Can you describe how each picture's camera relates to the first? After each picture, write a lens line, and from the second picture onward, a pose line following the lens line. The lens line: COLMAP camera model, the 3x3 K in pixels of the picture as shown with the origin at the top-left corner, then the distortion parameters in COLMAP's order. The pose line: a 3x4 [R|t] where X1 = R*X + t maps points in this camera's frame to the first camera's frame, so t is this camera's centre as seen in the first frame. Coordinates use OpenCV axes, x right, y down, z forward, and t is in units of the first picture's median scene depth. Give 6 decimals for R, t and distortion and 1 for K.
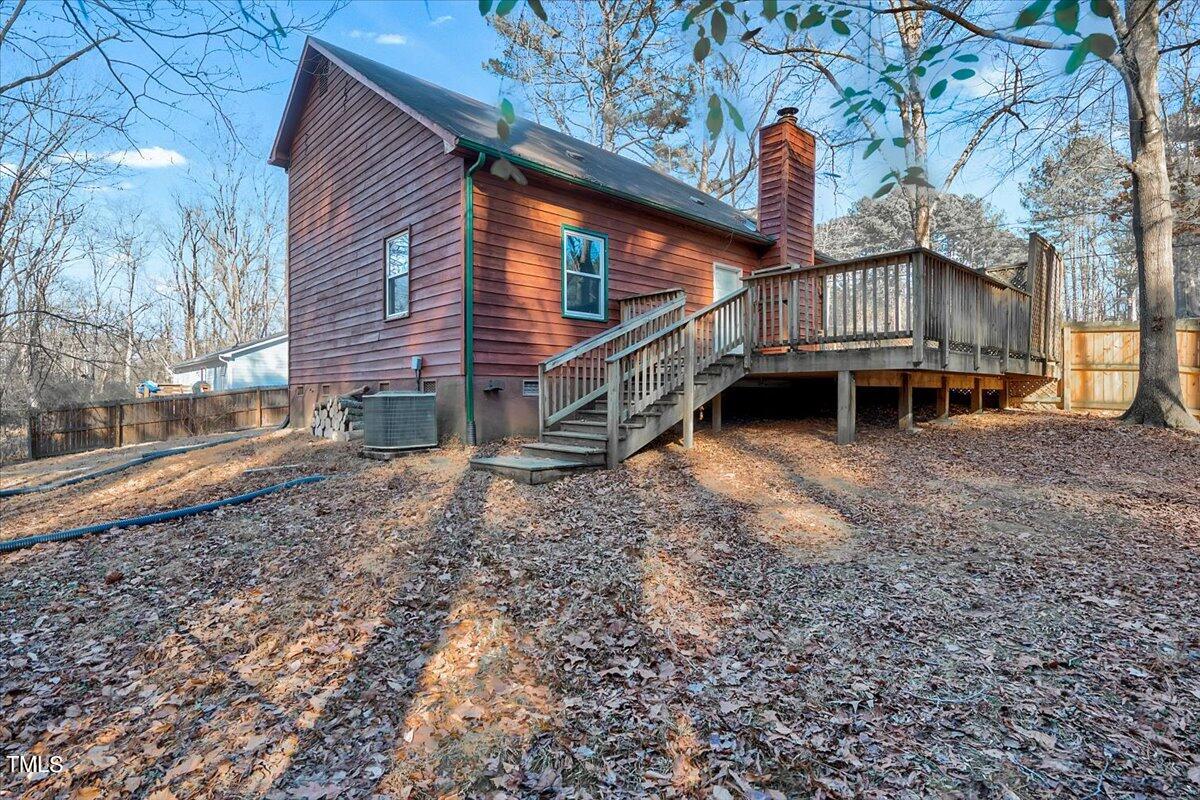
lens RADIAL K [[612.6, 0, 600.0], [0, 612.6, 400.0], [0, 0, 1]] dist [-0.001291, -0.000232]
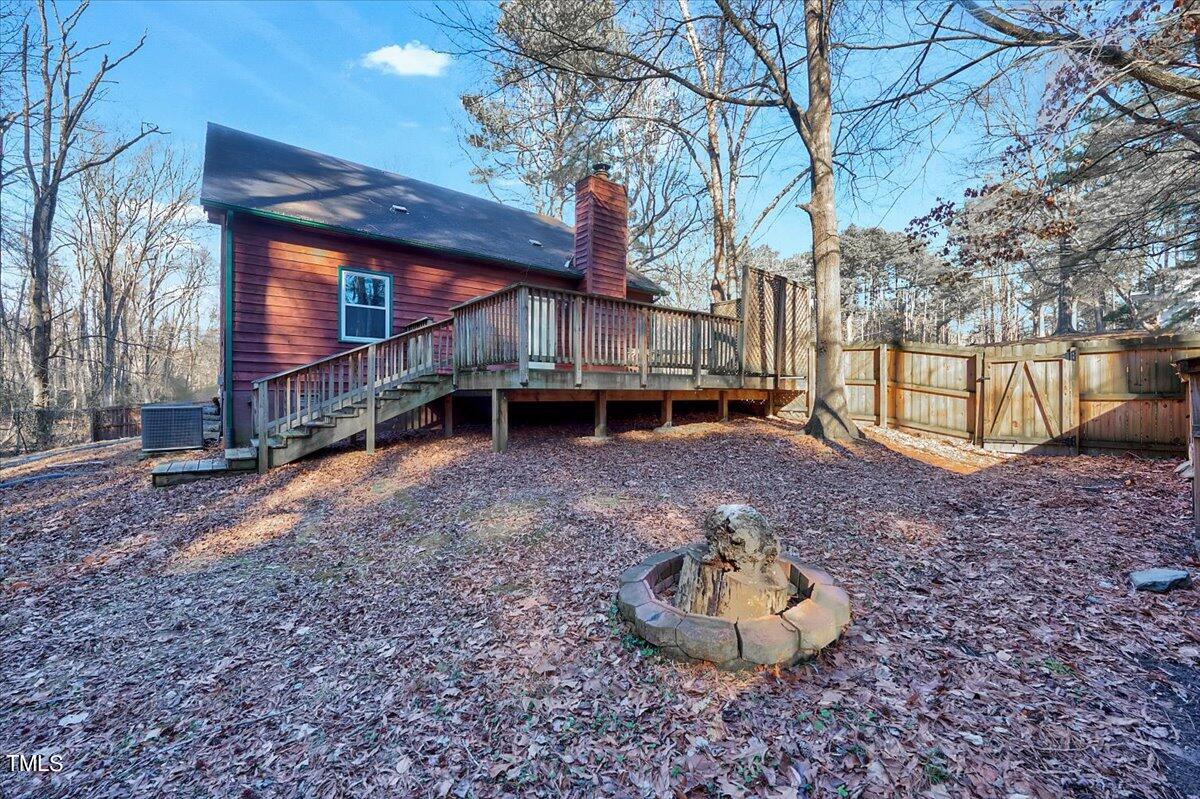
lens RADIAL K [[480.1, 0, 600.9], [0, 480.1, 395.6], [0, 0, 1]] dist [-0.009468, -0.000199]
pose [[0.996085, 0.008542, -0.087984, 0.515710], [-0.009070, 0.999943, -0.005604, -0.023563], [0.087932, 0.006380, 0.996106, 0.080385]]
